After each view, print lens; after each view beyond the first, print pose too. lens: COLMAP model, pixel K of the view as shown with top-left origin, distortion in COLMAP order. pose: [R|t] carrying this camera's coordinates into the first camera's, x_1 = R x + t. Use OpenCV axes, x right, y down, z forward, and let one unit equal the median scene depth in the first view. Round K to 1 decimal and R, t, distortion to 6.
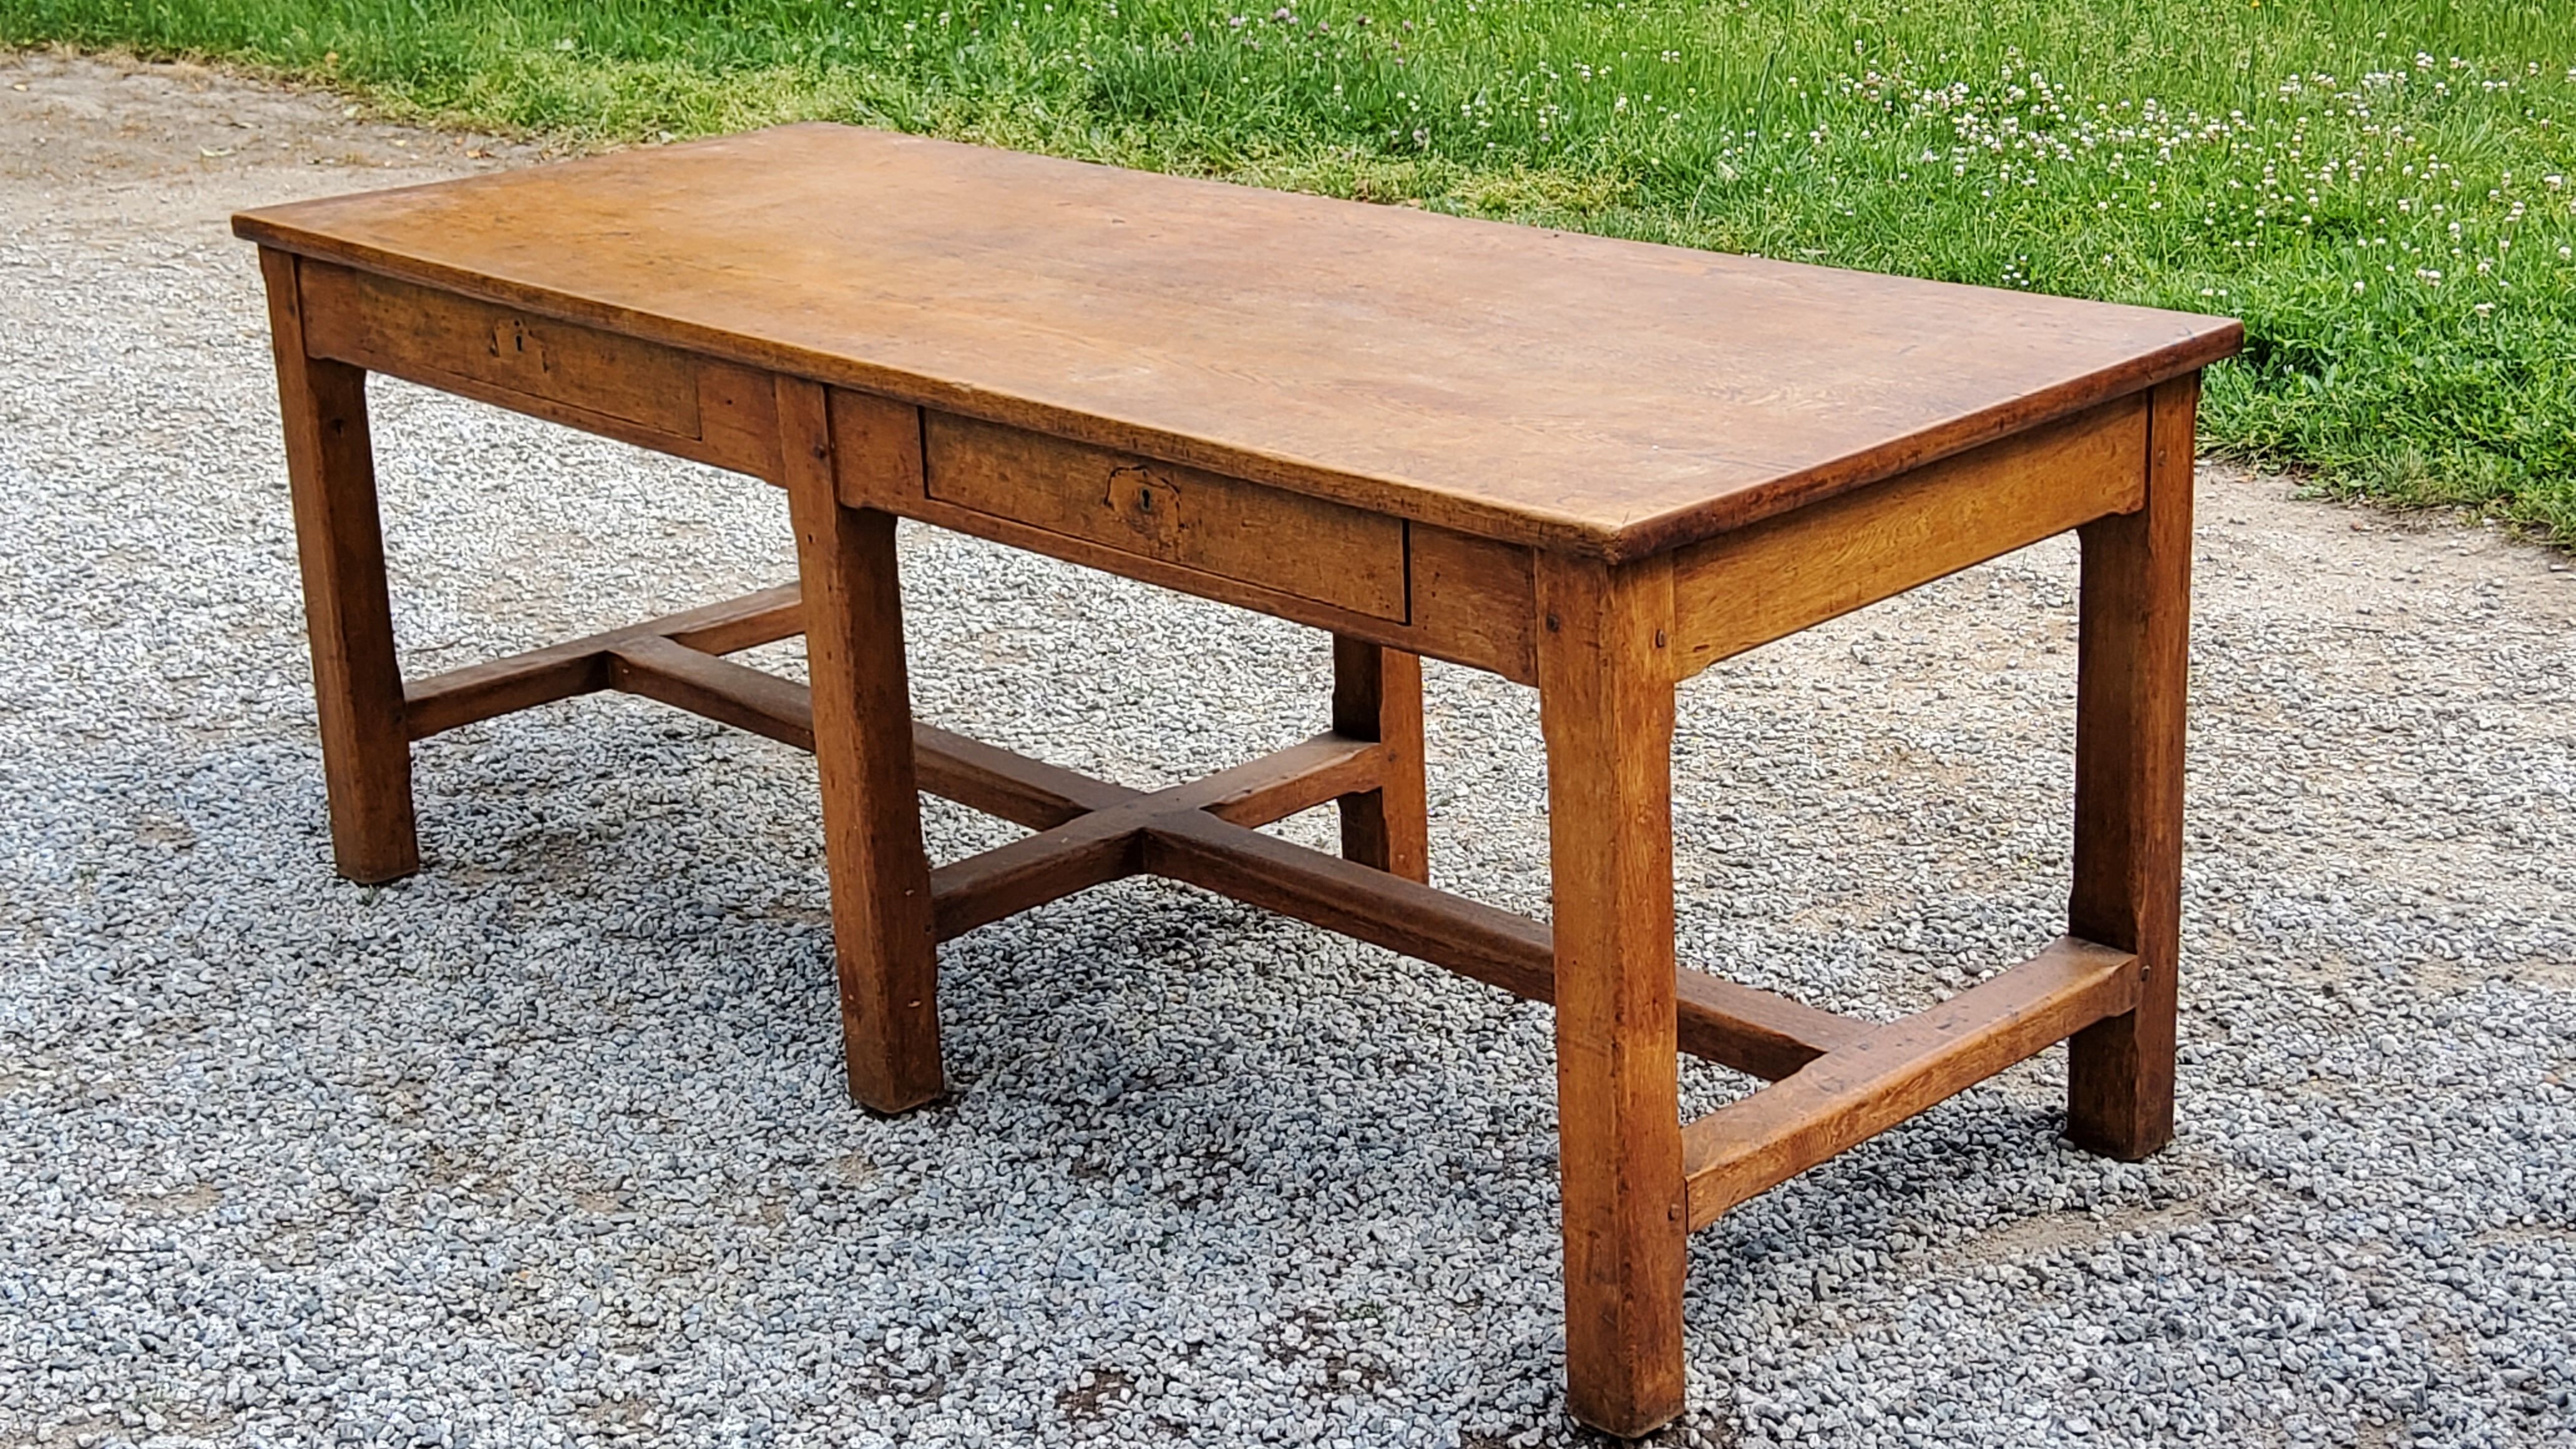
lens RADIAL K [[3787.4, 0, 1275.8], [0, 3787.4, 712.1], [0, 0, 1]] dist [0.078978, 0.000000]
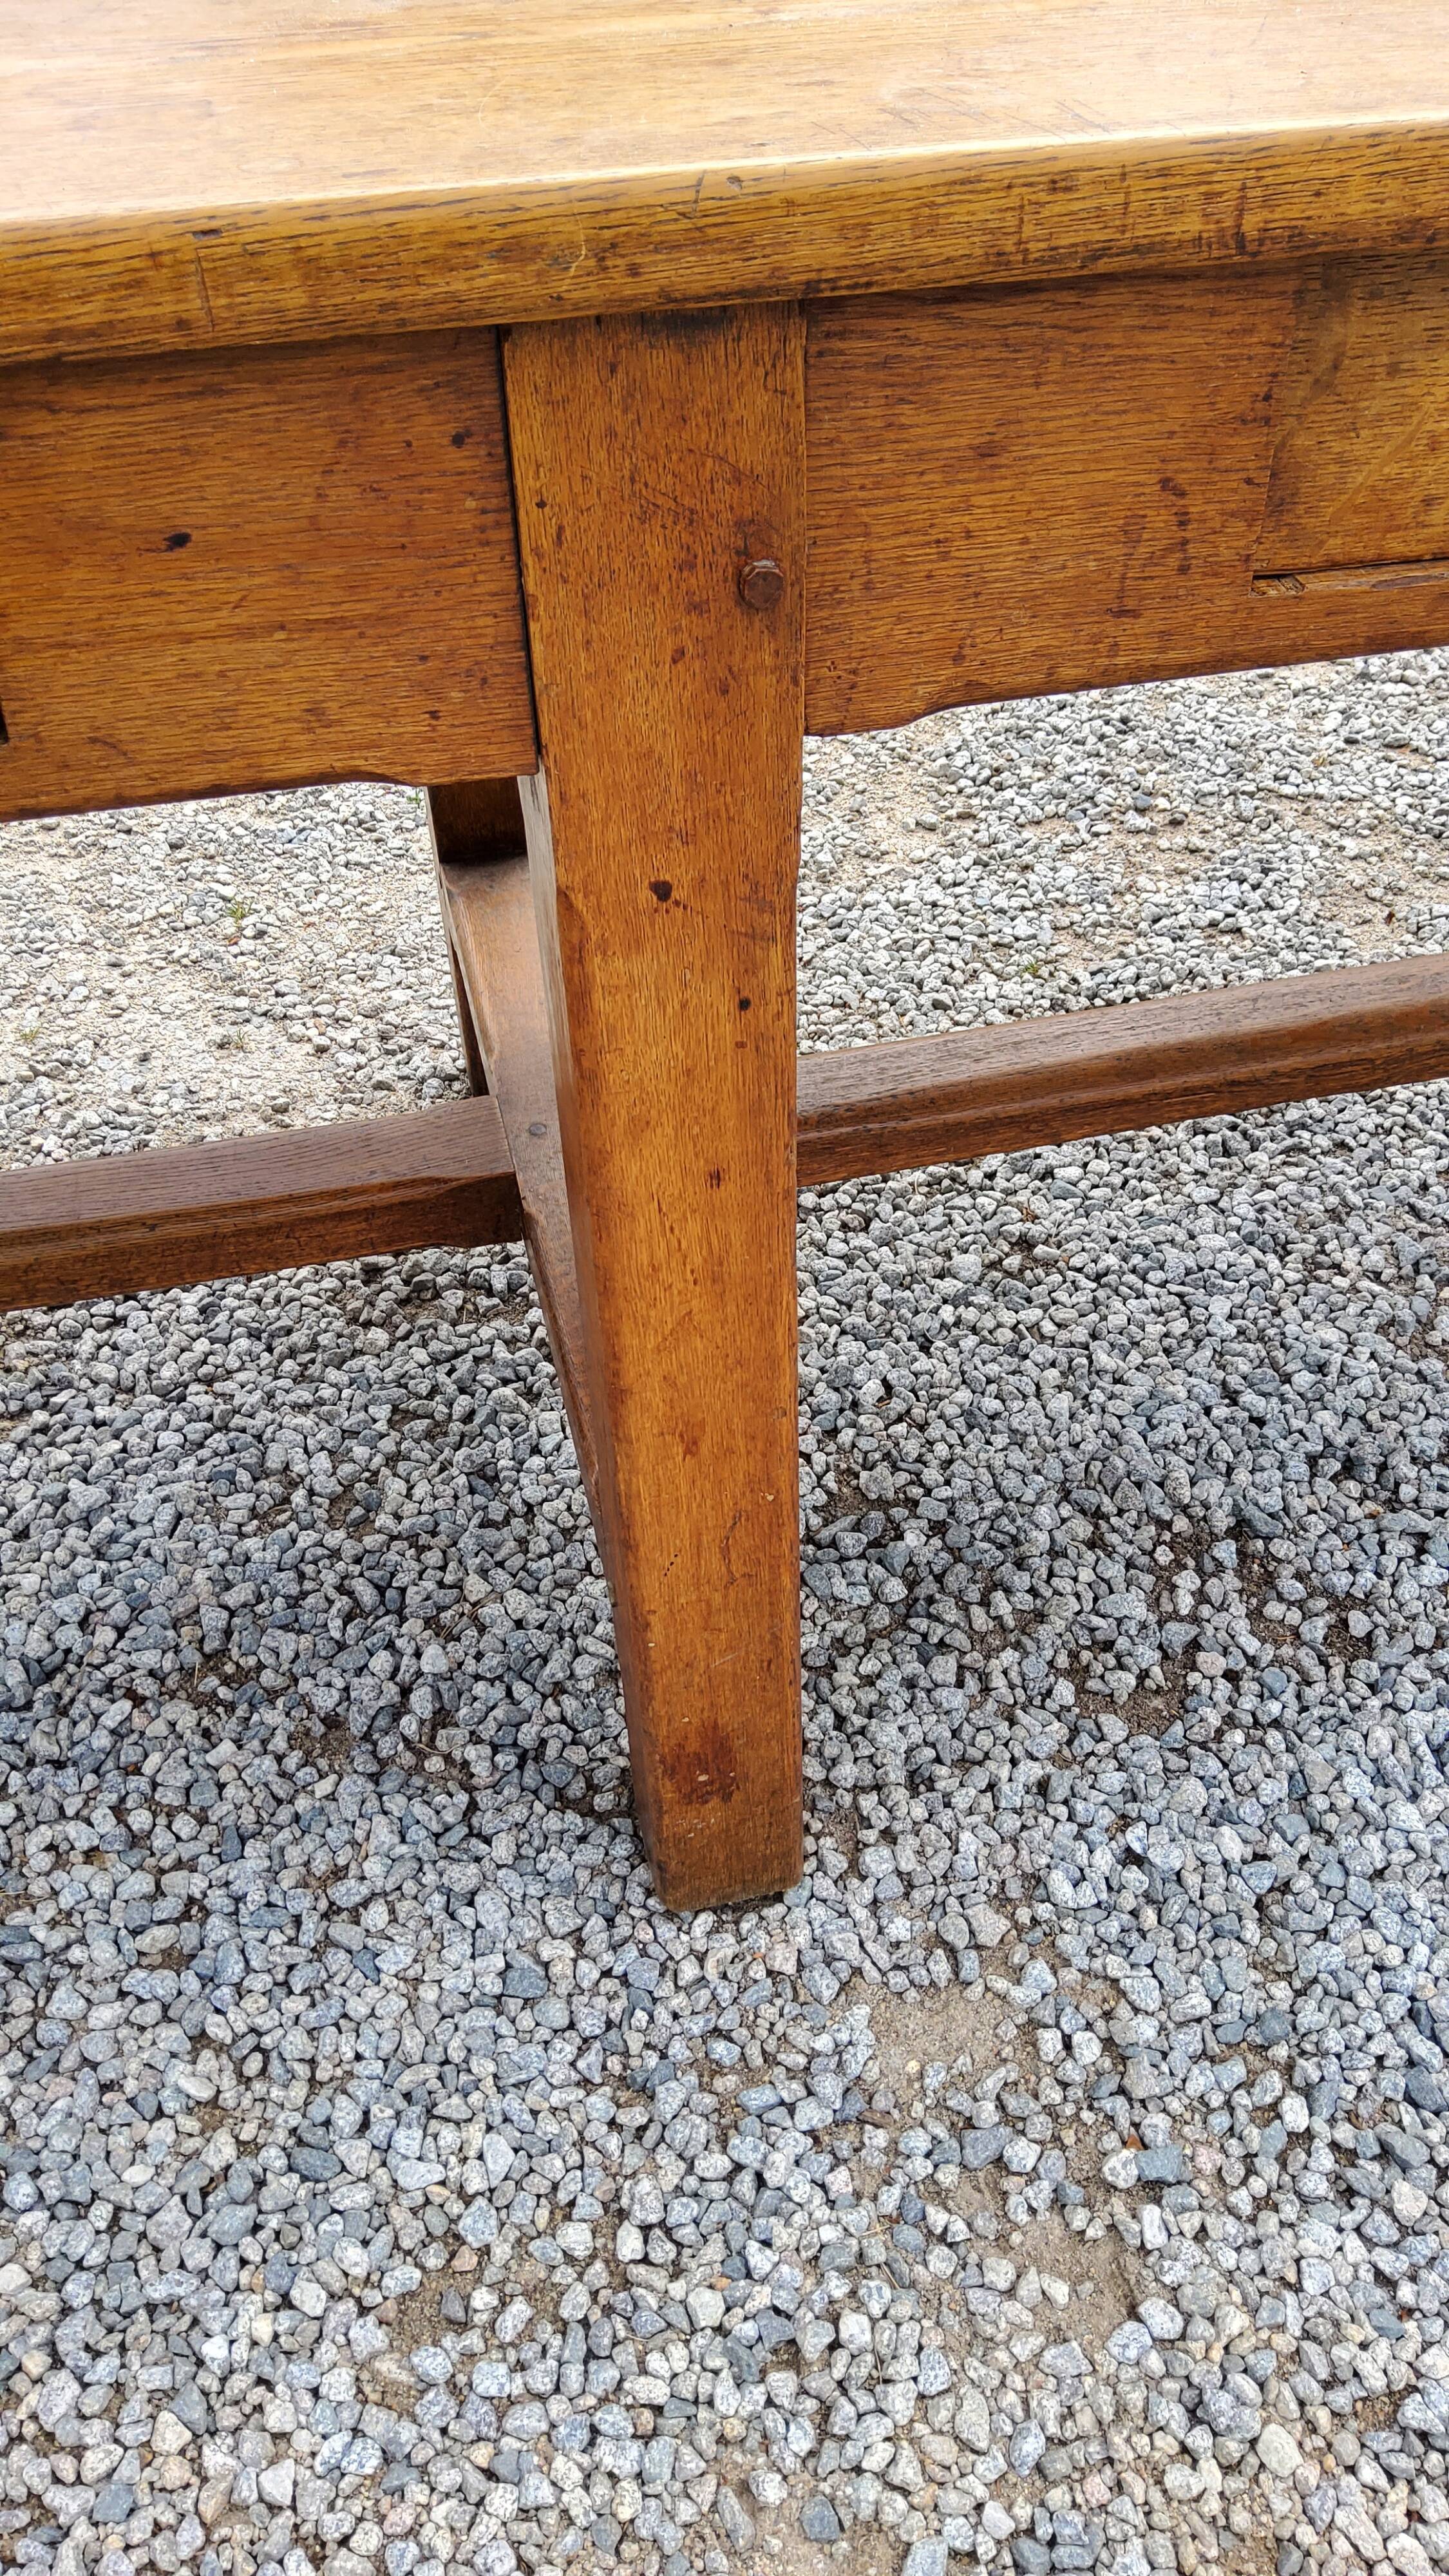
lens RADIAL K [[1942.9, 0, 764.1], [0, 1942.9, 1311.0], [0, 0, 1]] dist [0.080457, -0.143746]
pose [[0.493390, -0.566843, 0.659739, -0.229987], [0.256170, 0.819543, 0.512567, -0.092392], [-0.831230, -0.083890, 0.549563, 0.847680]]
